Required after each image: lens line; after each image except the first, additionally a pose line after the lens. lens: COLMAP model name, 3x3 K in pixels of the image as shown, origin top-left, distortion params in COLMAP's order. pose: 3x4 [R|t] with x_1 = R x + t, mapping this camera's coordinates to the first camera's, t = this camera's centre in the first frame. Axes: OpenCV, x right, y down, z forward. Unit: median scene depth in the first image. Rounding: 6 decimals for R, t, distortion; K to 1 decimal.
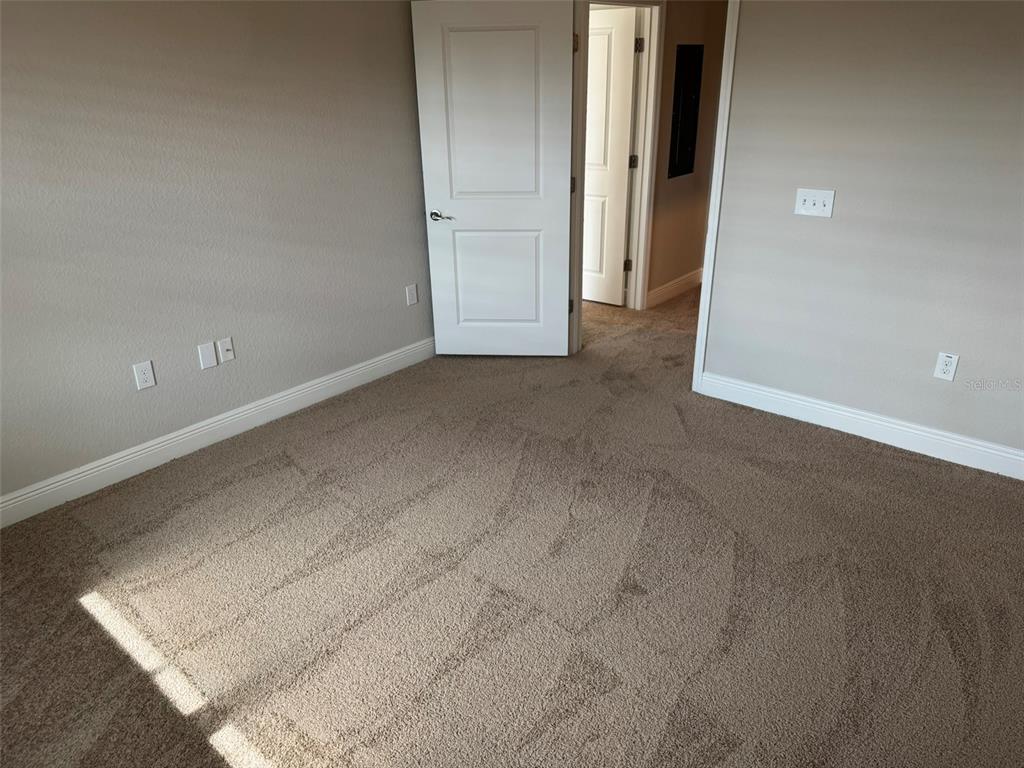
lens RADIAL K [[726.8, 0, 508.3], [0, 726.8, 386.8], [0, 0, 1]] dist [0.056036, -0.070701]
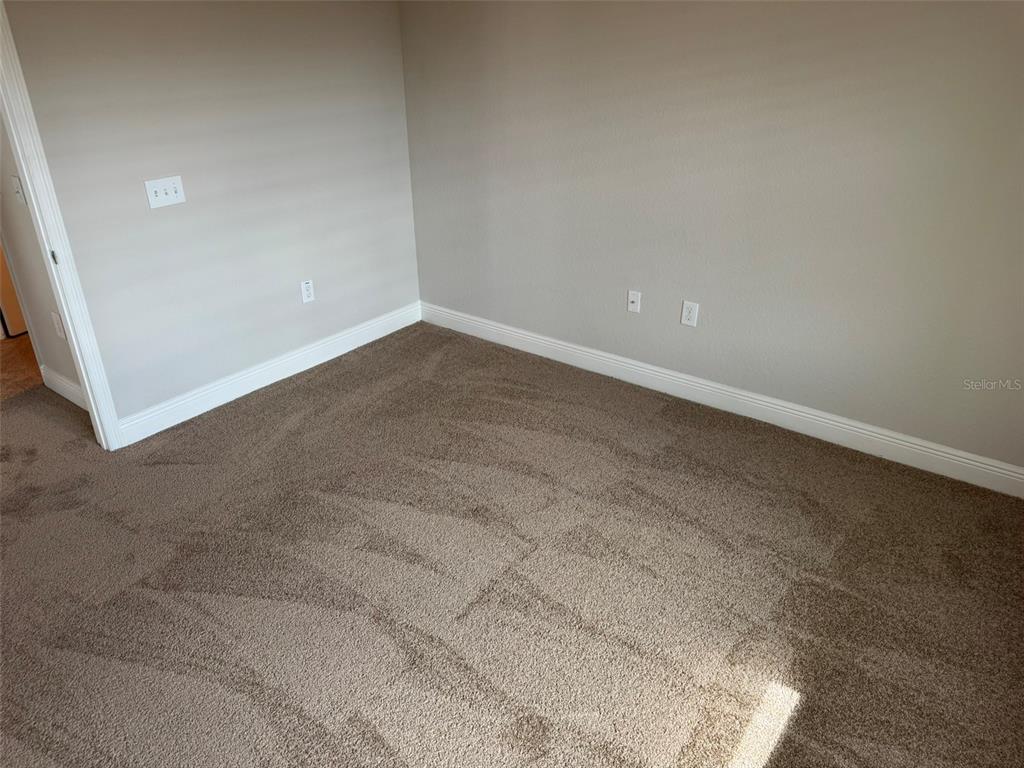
lens RADIAL K [[726.8, 0, 509.4], [0, 726.8, 382.5], [0, 0, 1]] dist [0.056036, -0.070701]
pose [[-0.081309, -0.408497, 0.909131, -0.606261], [0.408804, 0.818225, 0.404212, -0.253571], [-0.908993, 0.404523, 0.100466, 0.598956]]
